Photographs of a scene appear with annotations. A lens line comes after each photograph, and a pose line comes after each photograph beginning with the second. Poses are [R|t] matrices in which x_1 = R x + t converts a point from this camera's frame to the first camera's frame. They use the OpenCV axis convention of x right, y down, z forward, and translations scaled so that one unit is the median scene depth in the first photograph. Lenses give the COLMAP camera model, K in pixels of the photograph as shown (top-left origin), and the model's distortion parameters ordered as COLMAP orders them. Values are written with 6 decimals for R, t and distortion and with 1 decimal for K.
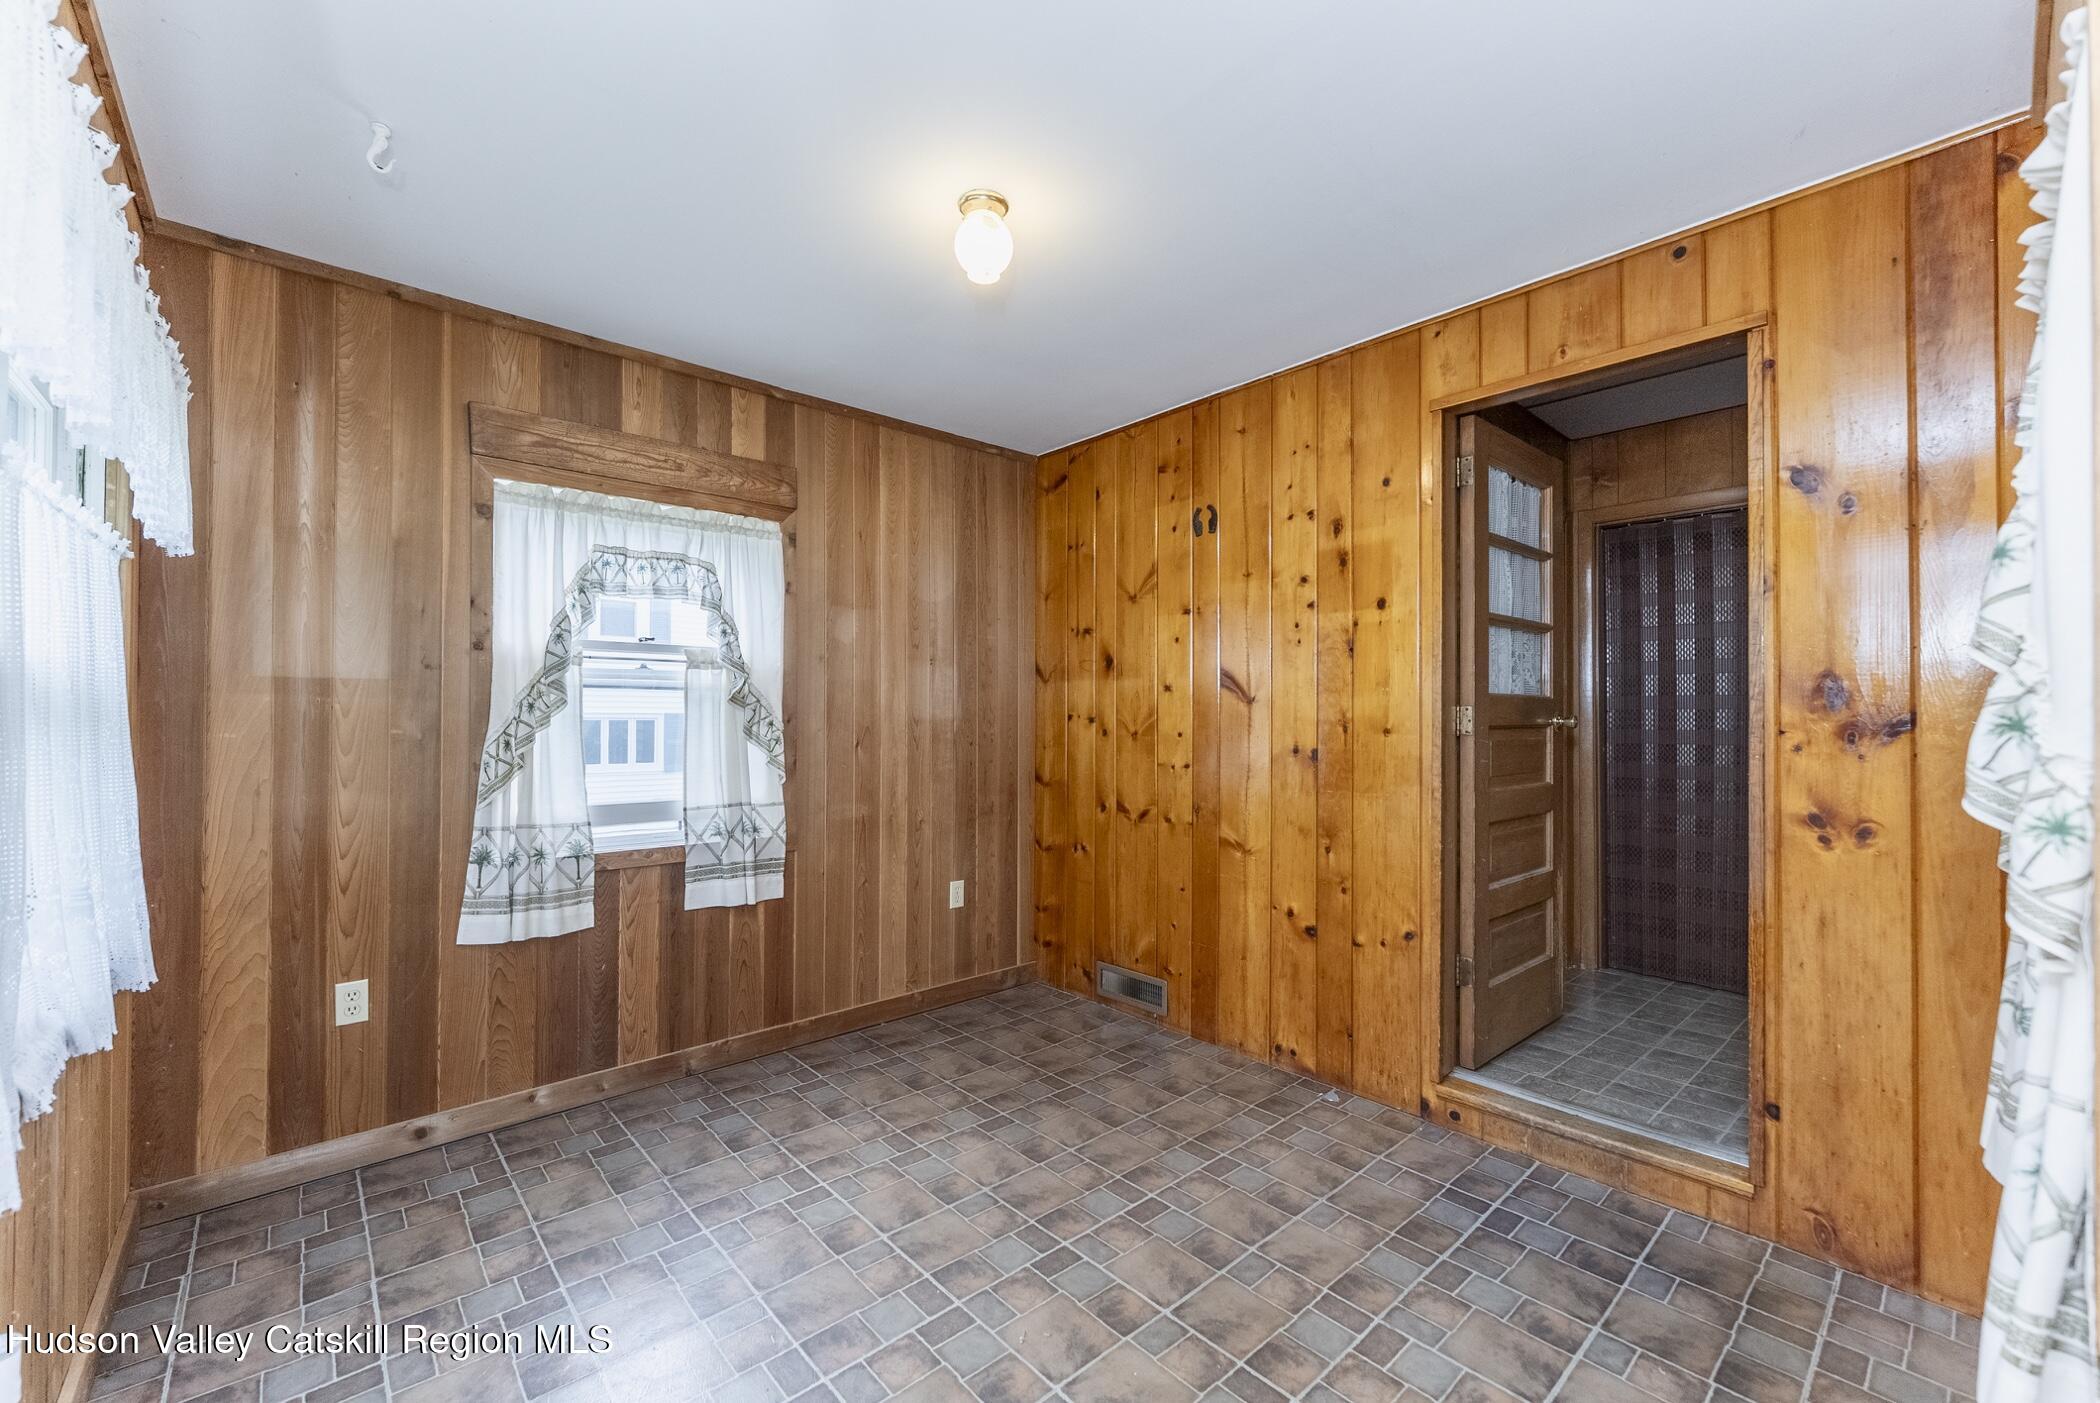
lens RADIAL K [[837.3, 0, 1051.0], [0, 837.3, 685.2], [0, 0, 1]] dist [-0.002785, -0.000066]
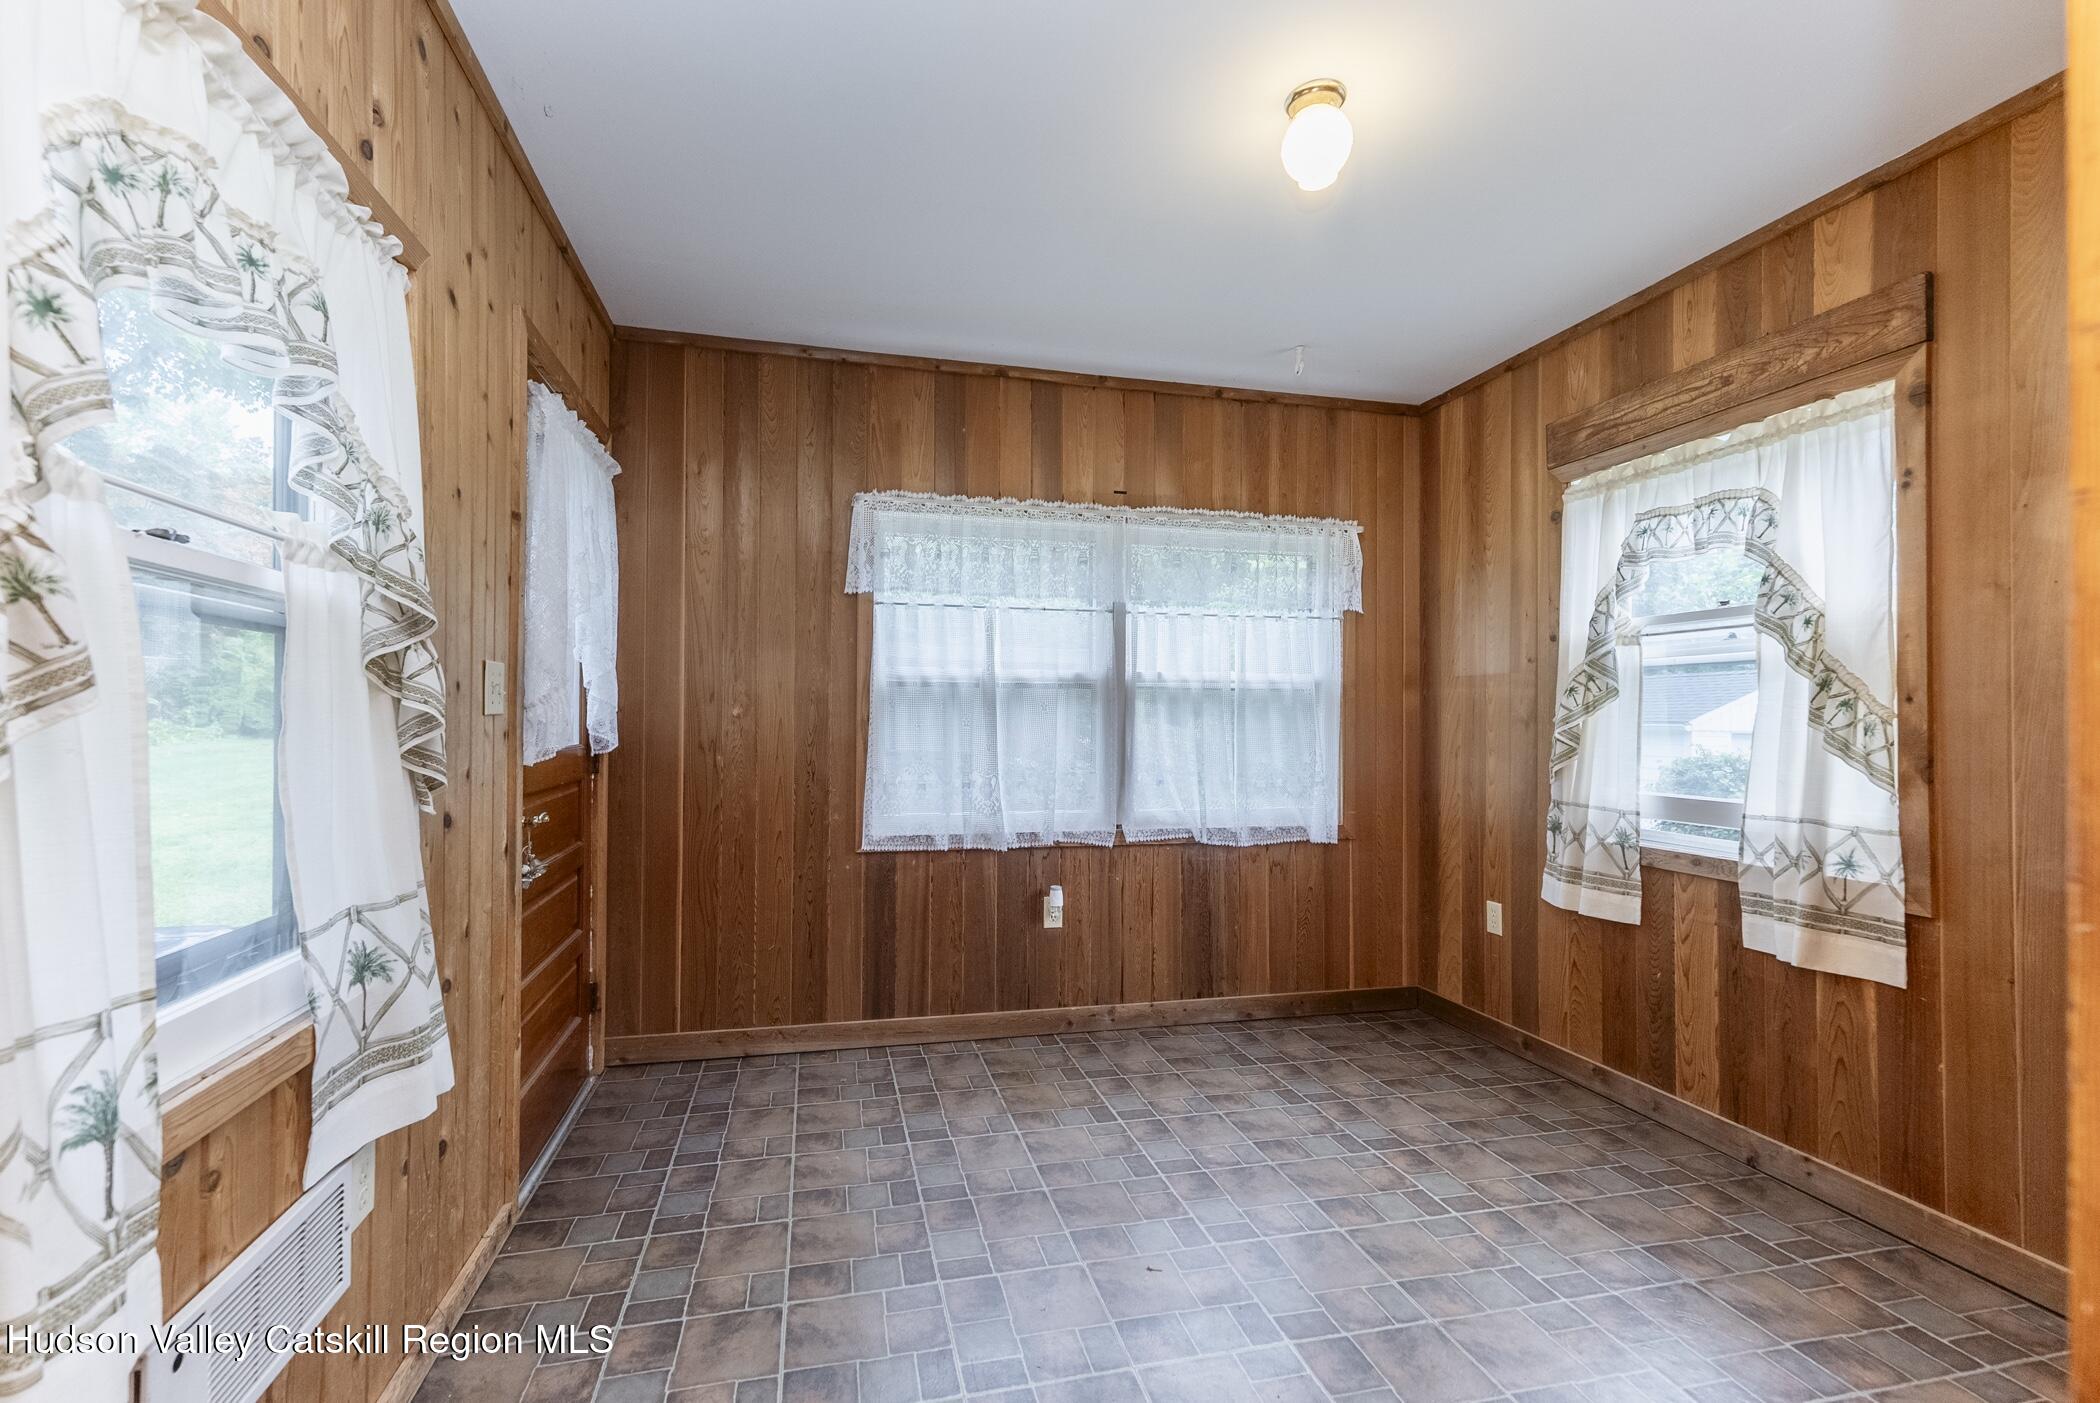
lens RADIAL K [[964.5, 0, 1044.3], [0, 964.5, 674.0], [0, 0, 1]] dist [-0.000600, -0.000218]
pose [[-0.494503, -0.047608, -0.867871, 0.718096], [0.027214, 0.997161, -0.070206, 0.067891], [0.868750, -0.058335, -0.491803, 0.962178]]
